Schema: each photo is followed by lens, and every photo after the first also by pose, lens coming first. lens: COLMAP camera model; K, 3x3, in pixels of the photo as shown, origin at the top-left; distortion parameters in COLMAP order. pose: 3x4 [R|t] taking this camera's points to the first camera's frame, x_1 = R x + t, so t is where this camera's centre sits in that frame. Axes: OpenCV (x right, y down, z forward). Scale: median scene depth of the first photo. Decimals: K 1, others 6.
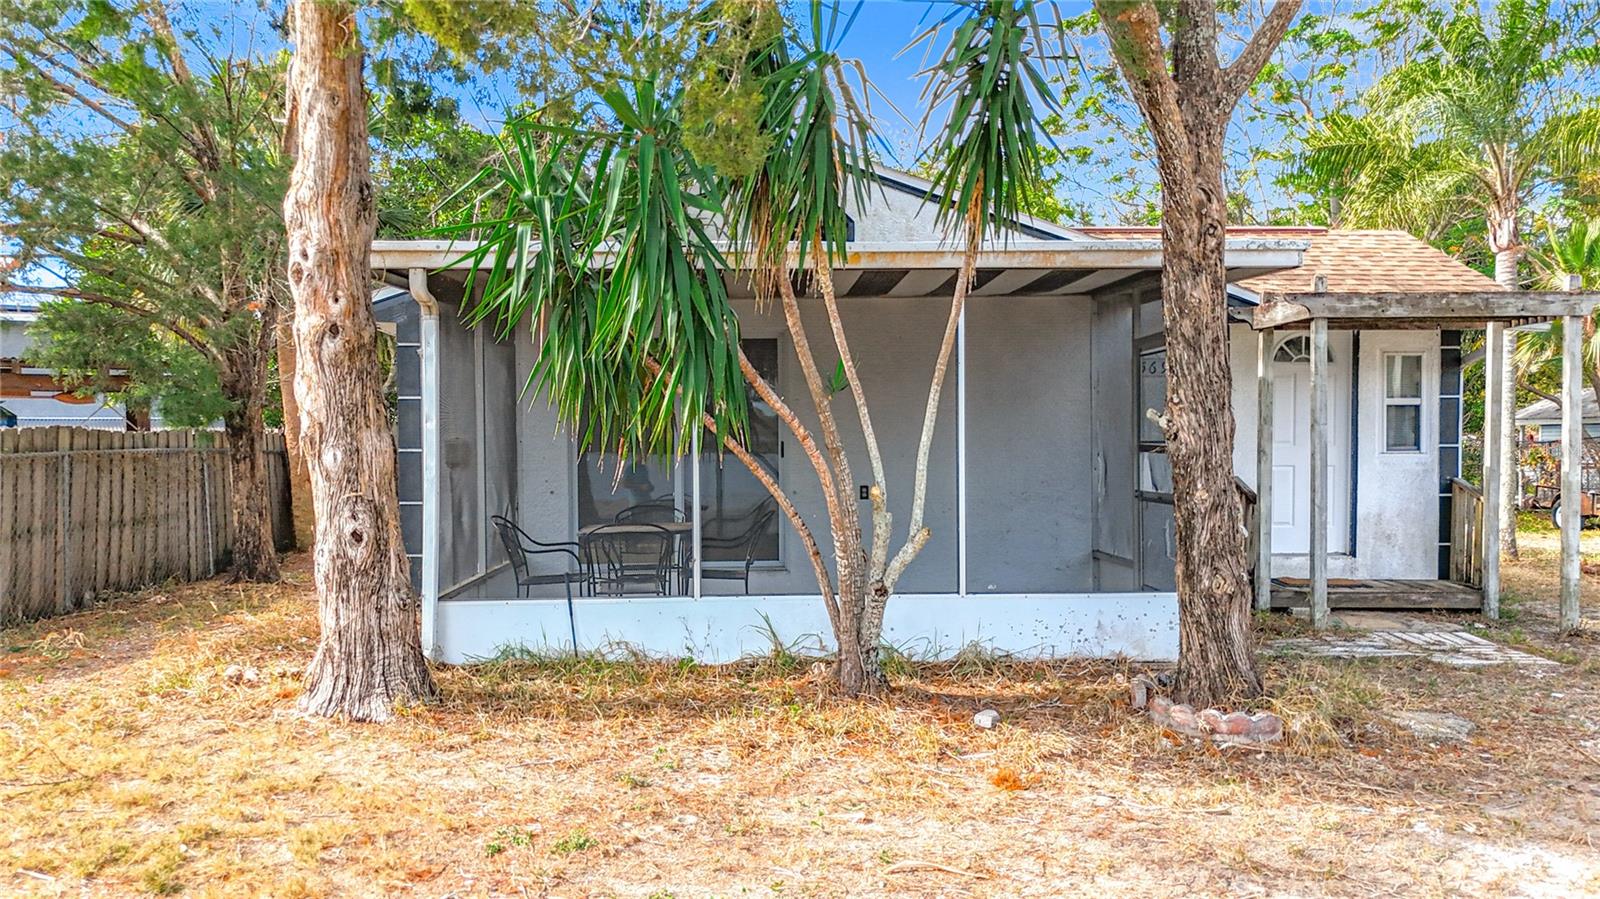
lens RADIAL K [[1188.1, 0, 822.2], [0, 1188.1, 450.6], [0, 0, 1]] dist [0.053901, -0.058913]
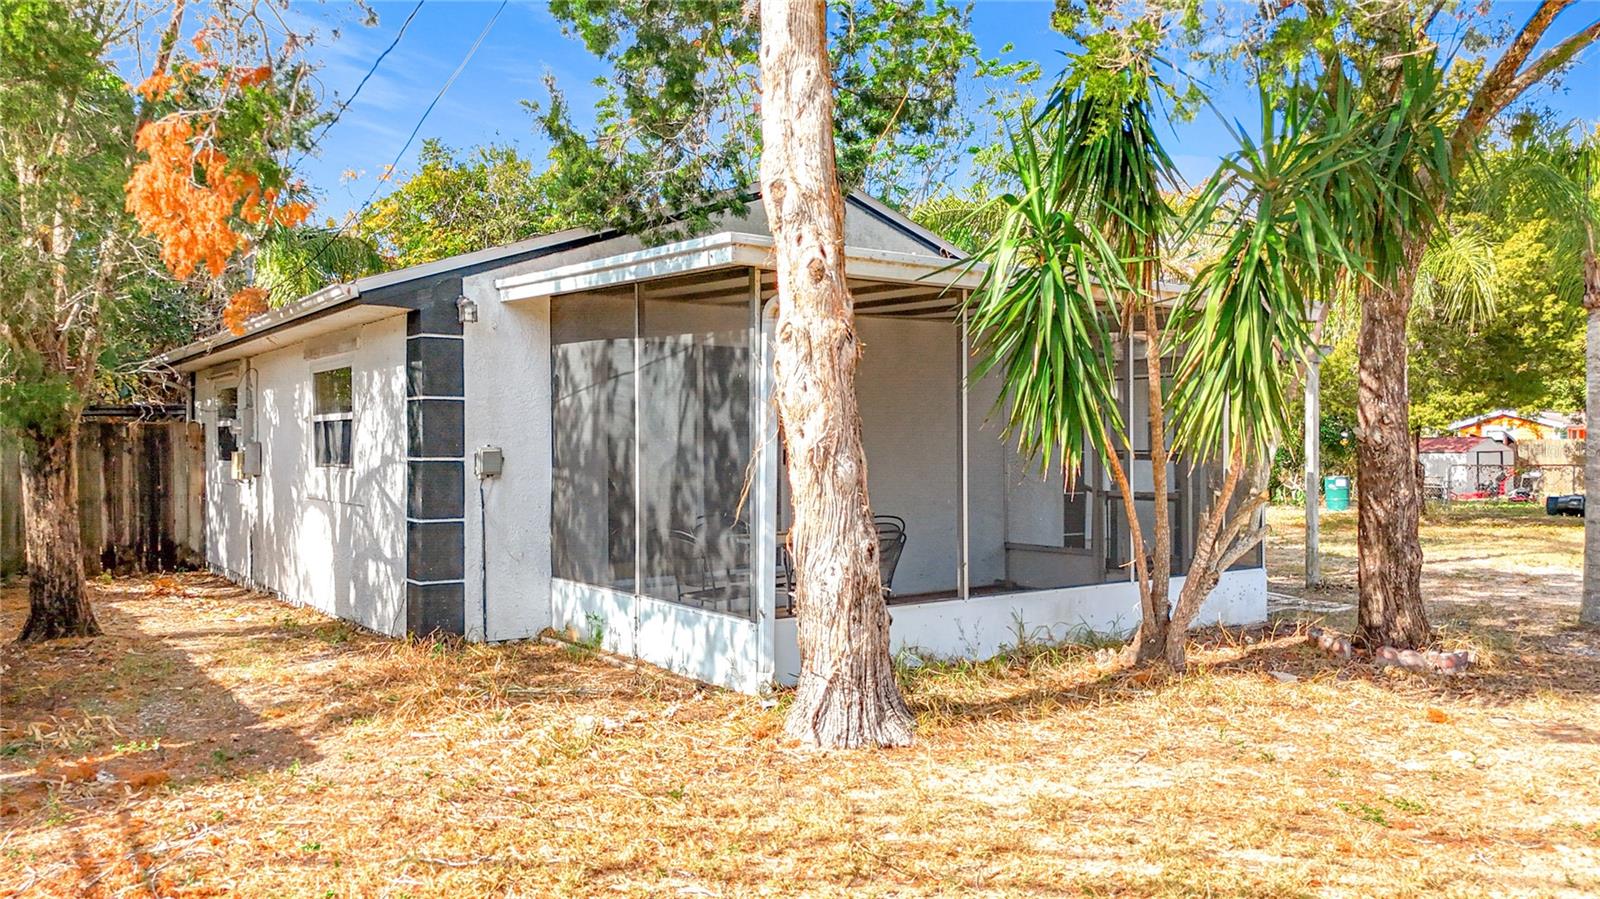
lens RADIAL K [[1161.9, 0, 860.0], [0, 1161.9, 429.2], [0, 0, 1]] dist [0.064977, -0.105166]
pose [[0.833215, 0.010875, 0.552842, -0.633300], [0.000785, 0.999782, -0.020851, -0.004677], [-0.552948, 0.017808, 0.833025, 0.163844]]
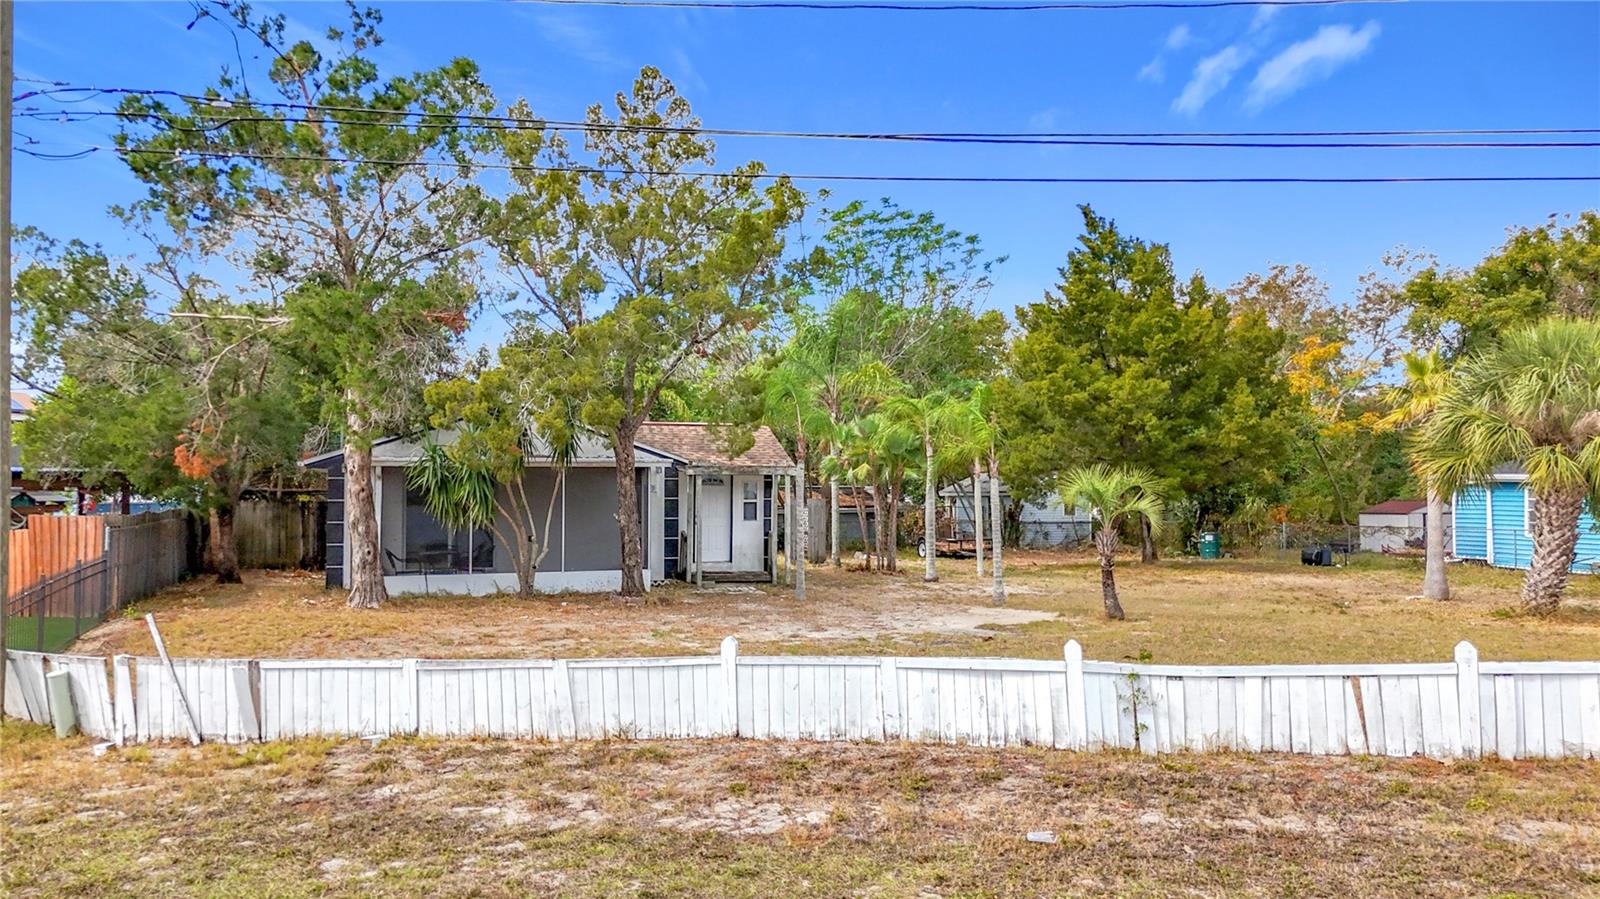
lens RADIAL K [[1188.1, 0, 822.2], [0, 1188.1, 450.6], [0, 0, 1]] dist [0.053901, -0.058913]
pose [[0.962464, 0.013509, 0.271073, -0.060564], [-0.002858, 0.999210, -0.039651, -0.057266], [-0.271395, 0.037388, 0.961742, -1.758315]]
